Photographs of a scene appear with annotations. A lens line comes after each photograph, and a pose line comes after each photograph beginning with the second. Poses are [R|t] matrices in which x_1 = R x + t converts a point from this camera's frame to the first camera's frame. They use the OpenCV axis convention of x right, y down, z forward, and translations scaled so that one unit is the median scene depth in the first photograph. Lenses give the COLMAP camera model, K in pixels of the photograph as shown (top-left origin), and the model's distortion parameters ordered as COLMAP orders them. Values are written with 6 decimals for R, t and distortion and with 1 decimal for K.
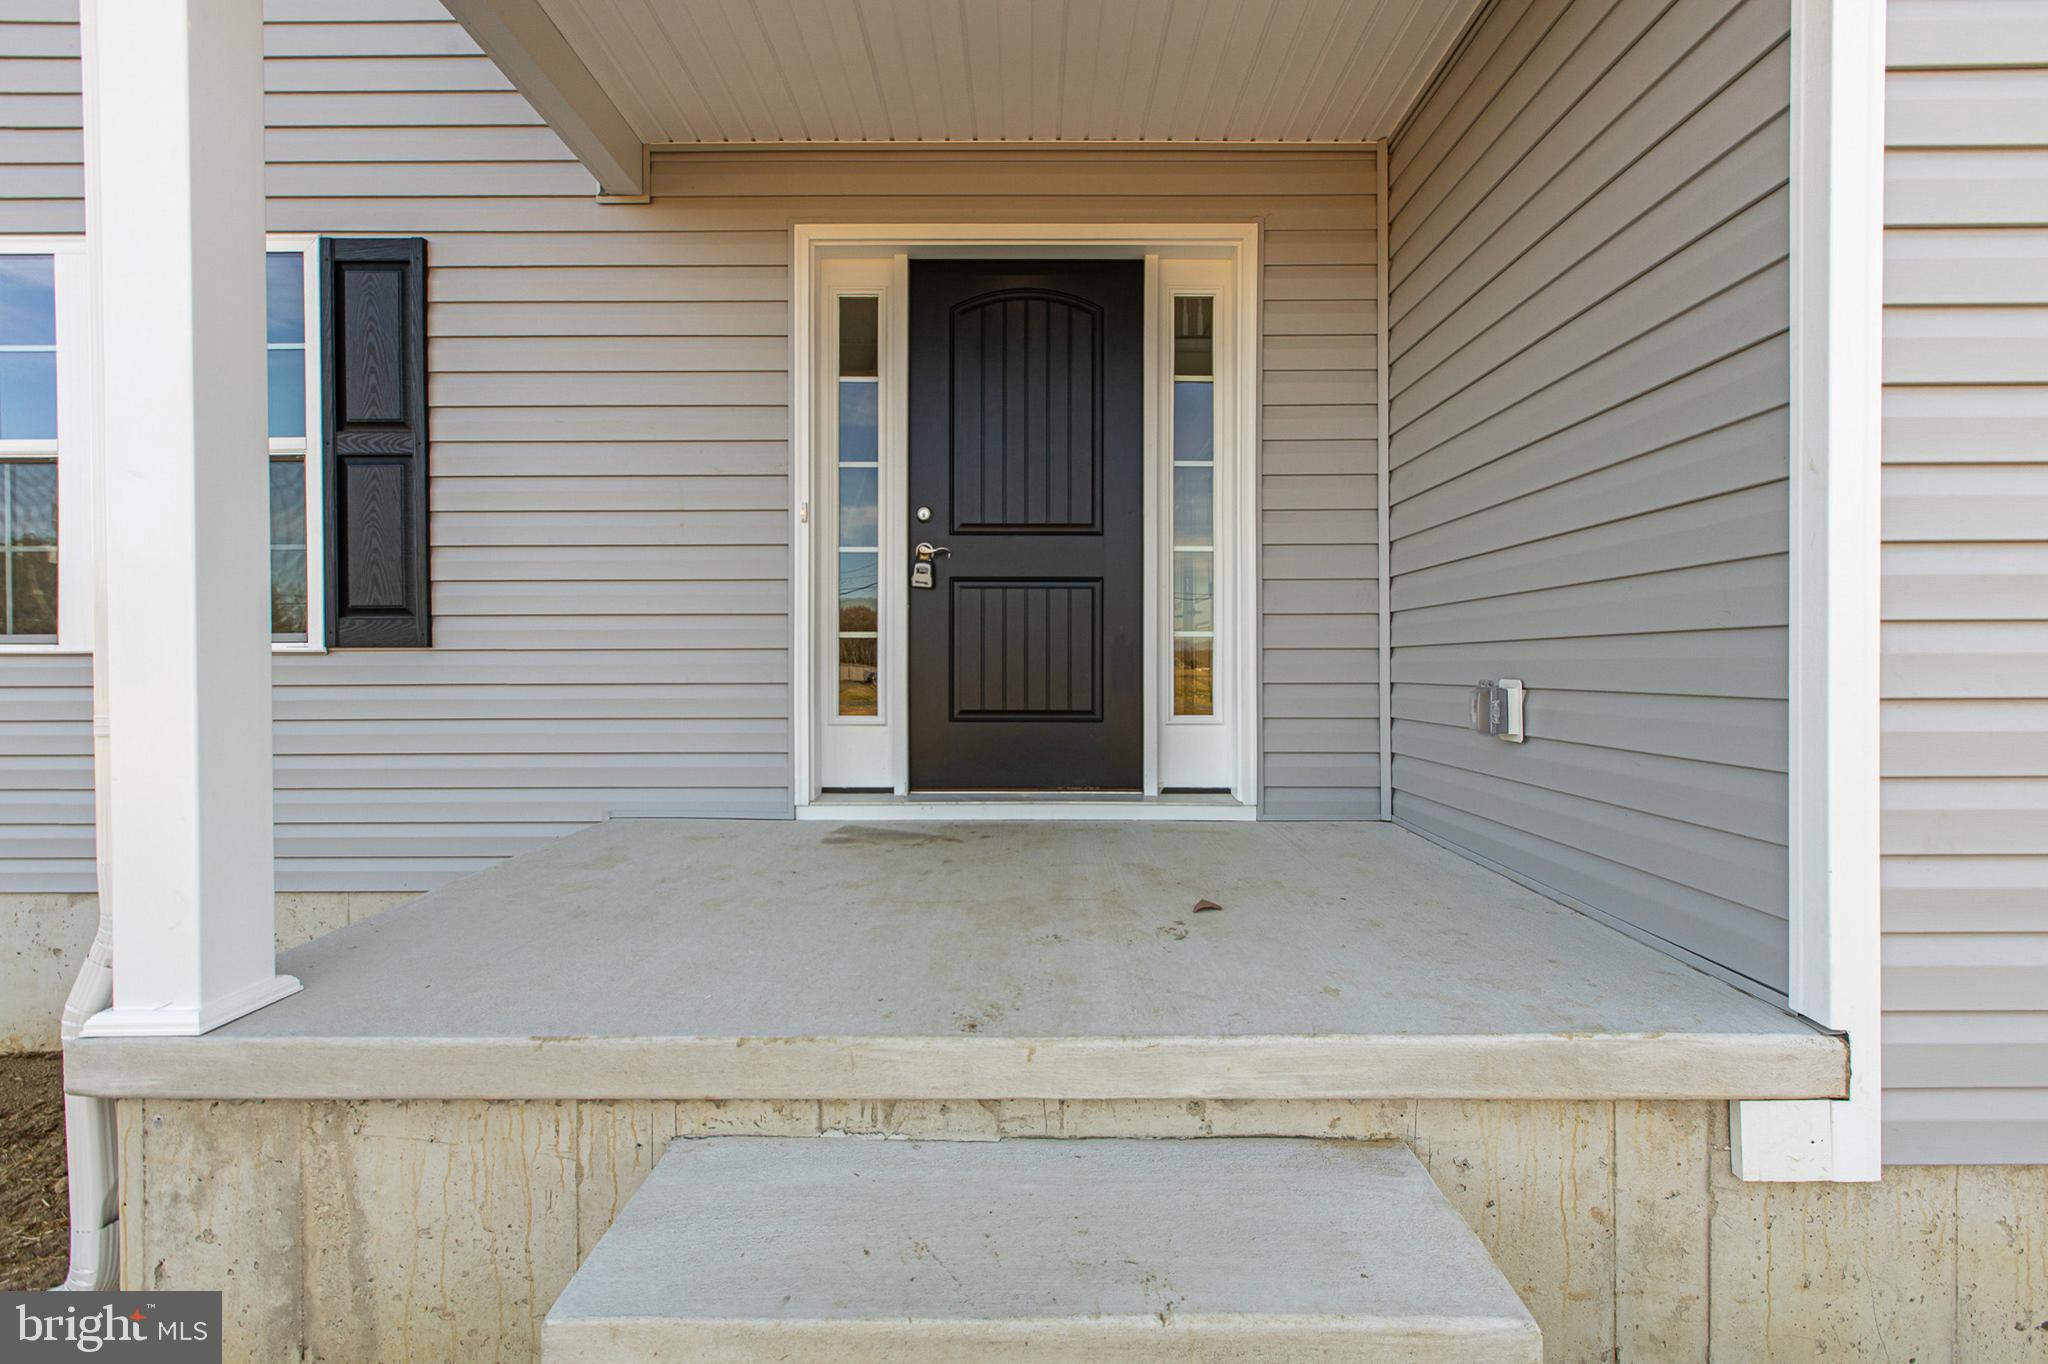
lens RADIAL K [[907.0, 0, 1027.4], [0, 907.0, 686.4], [0, 0, 1]] dist [-0.001382, 0.000154]
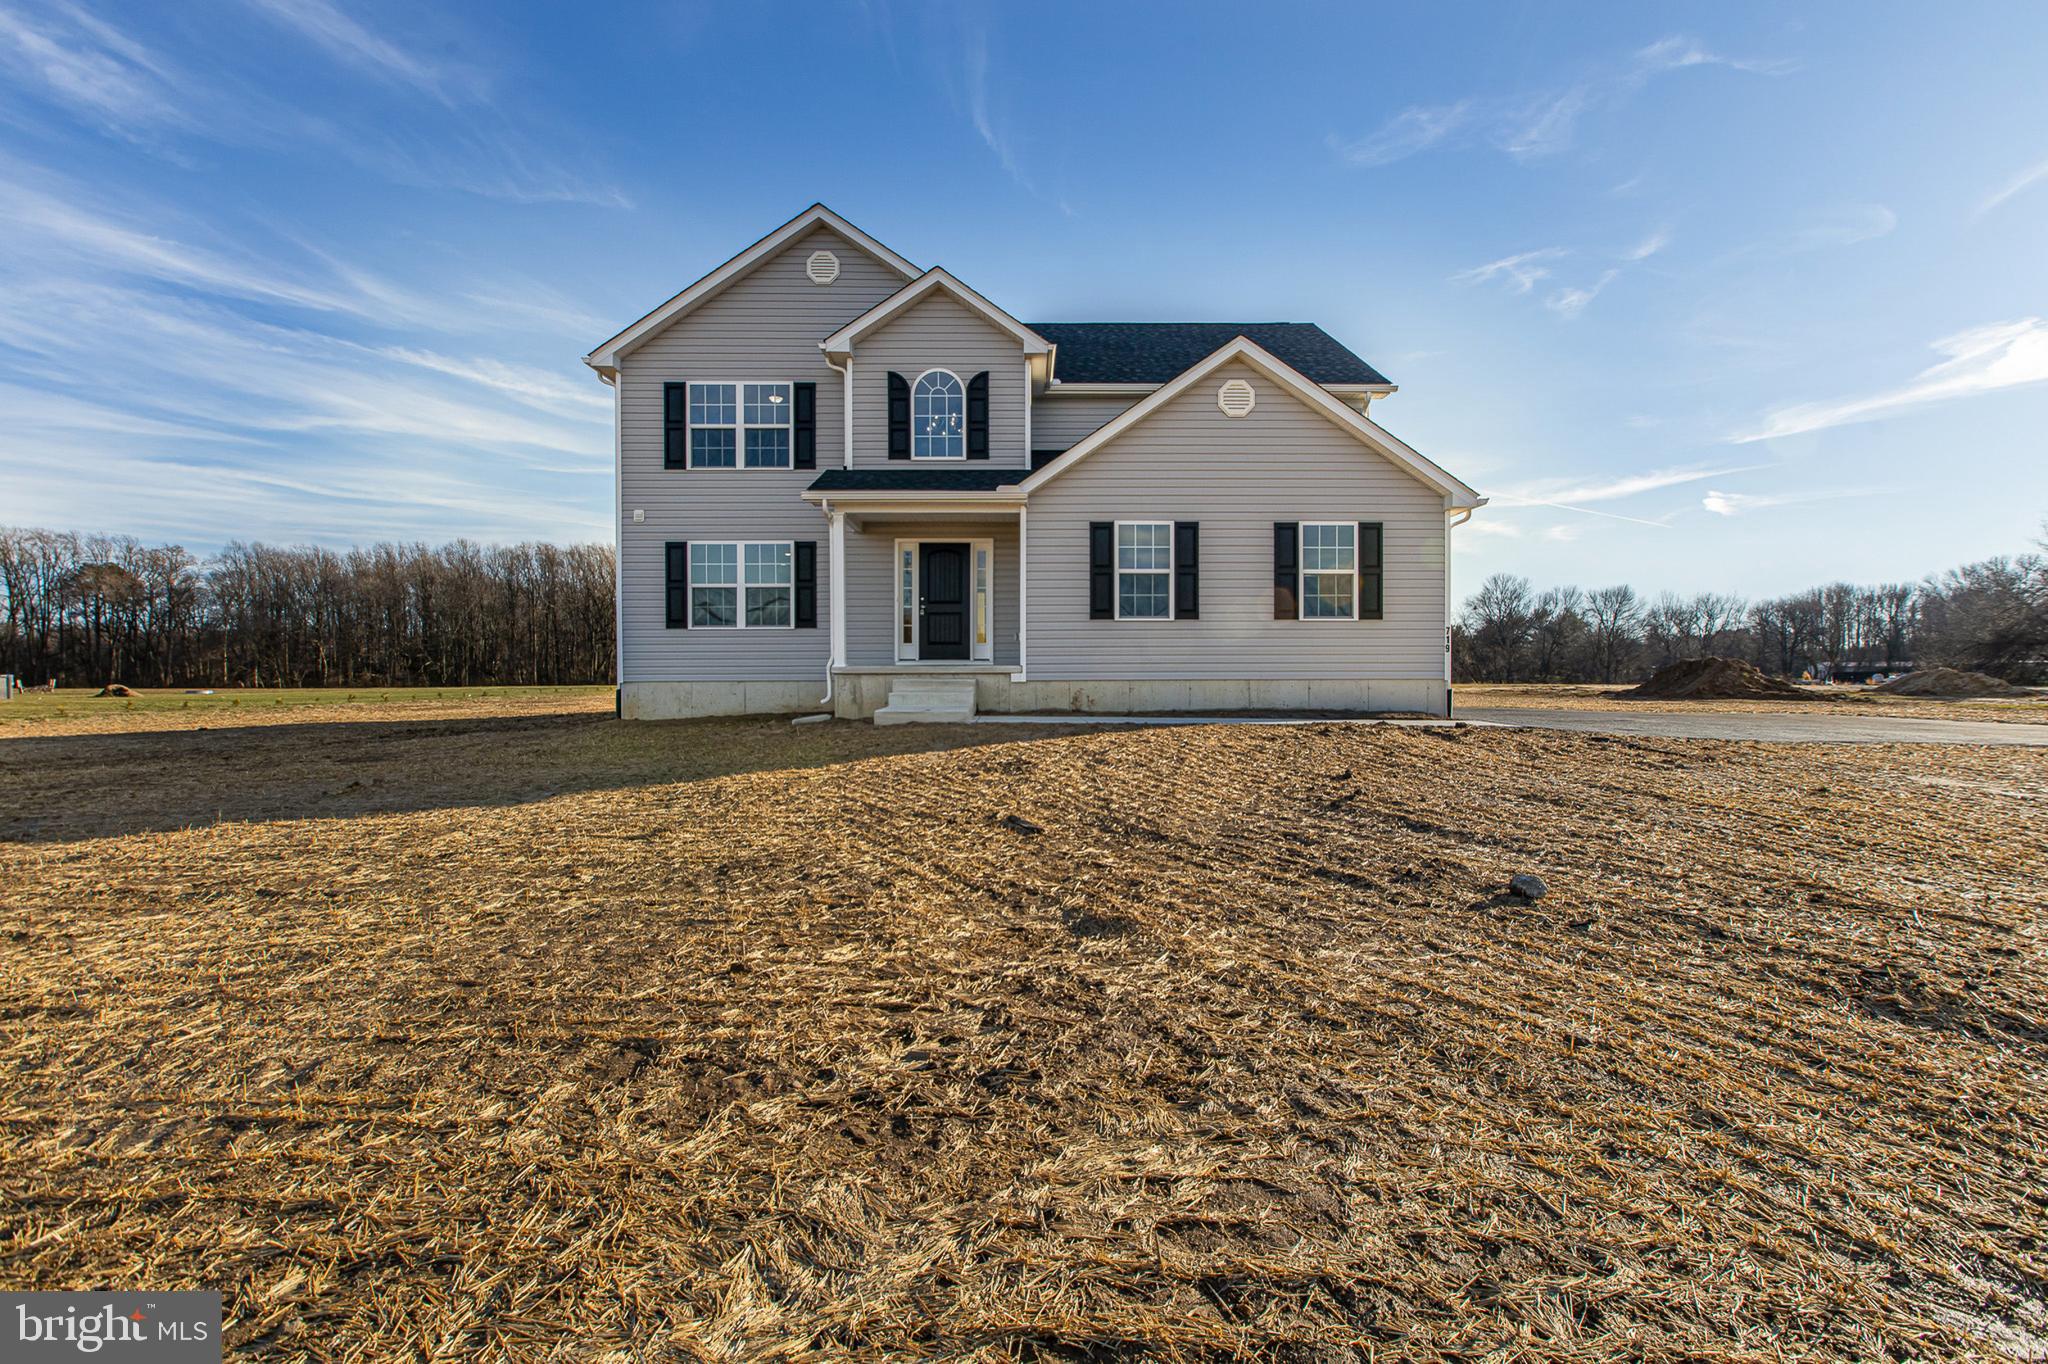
lens RADIAL K [[907.0, 0, 1027.4], [0, 907.0, 686.4], [0, 0, 1]] dist [-0.001382, 0.000154]
pose [[0.999917, -0.000614, 0.012893, 0.366989], [0.000682, 0.999986, -0.005236, 0.283007], [-0.012890, 0.005245, 0.999903, -3.693333]]
